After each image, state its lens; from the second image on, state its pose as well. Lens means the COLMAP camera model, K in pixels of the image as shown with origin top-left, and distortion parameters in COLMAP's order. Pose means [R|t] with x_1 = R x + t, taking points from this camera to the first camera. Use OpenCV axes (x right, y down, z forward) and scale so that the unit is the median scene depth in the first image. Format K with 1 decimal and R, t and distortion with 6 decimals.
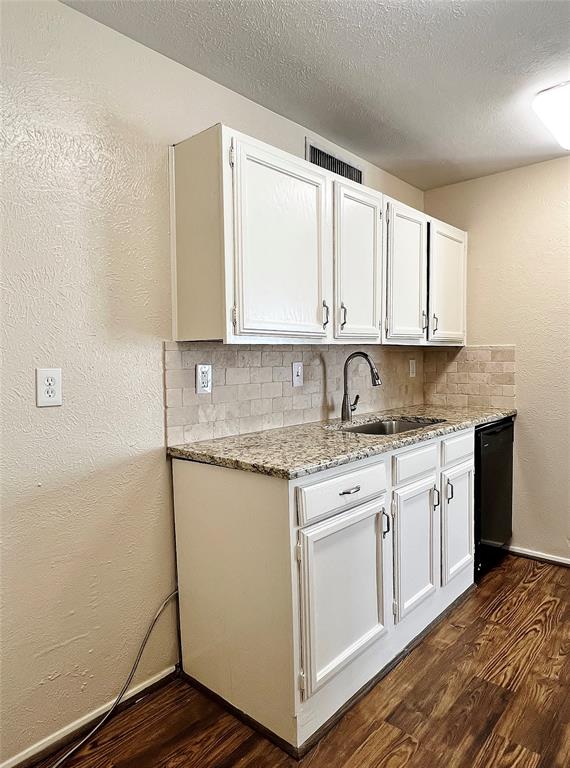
lens RADIAL K [[493.3, 0, 285.0], [0, 493.3, 384.0], [0, 0, 1]] dist [0.003762, 0.004109]
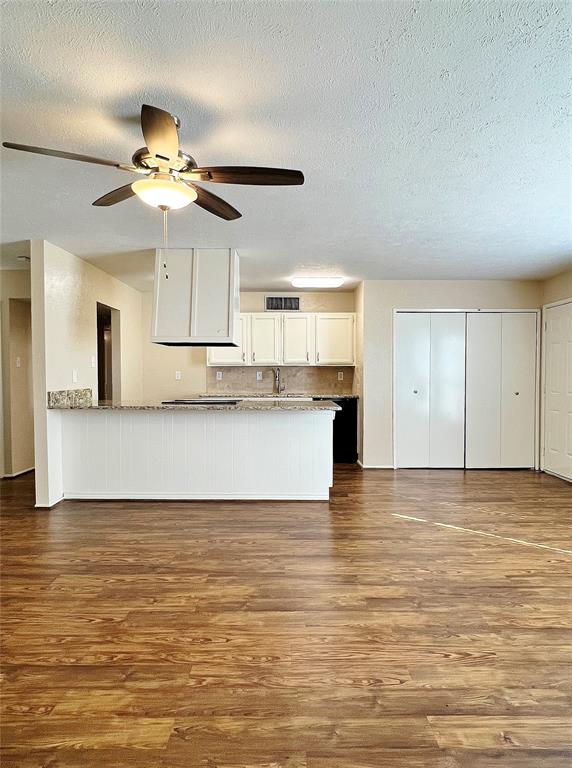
lens RADIAL K [[478.3, 0, 283.4], [0, 478.3, 384.0], [0, 0, 1]] dist [-0.004334, 0.000320]
pose [[0.663384, 0.029264, -0.747707, 2.736410], [-0.050686, 0.998697, -0.005883, 0.047558], [0.746560, 0.041800, 0.664003, -0.957499]]
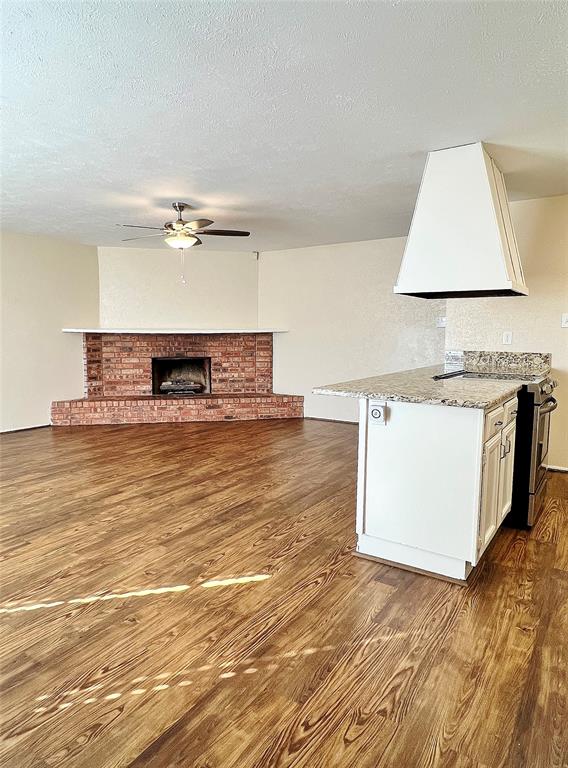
lens RADIAL K [[493.3, 0, 284.0], [0, 493.3, 384.0], [0, 0, 1]] dist [0.003762, 0.004109]
pose [[-0.989157, 0.019883, -0.145509, 1.609695], [-0.004252, 0.986501, 0.163703, -0.106584], [0.146800, 0.162547, -0.975719, 1.910257]]
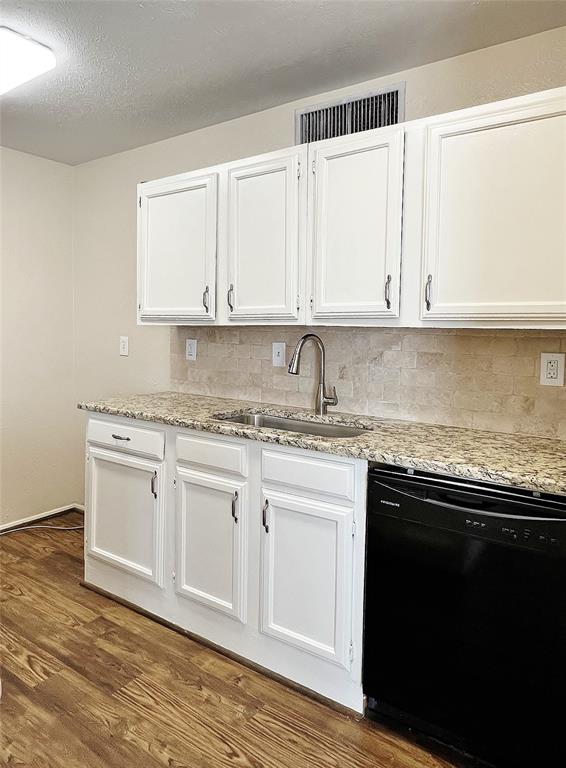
lens RADIAL K [[520.9, 0, 252.5], [0, 520.9, 358.0], [0, 0, 1]] dist [0.003632, -0.002802]
pose [[0.091348, 0.071802, -0.993227, 1.297716], [-0.073306, 0.995176, 0.065201, -0.094108], [0.993117, 0.066853, 0.096171, 1.021380]]
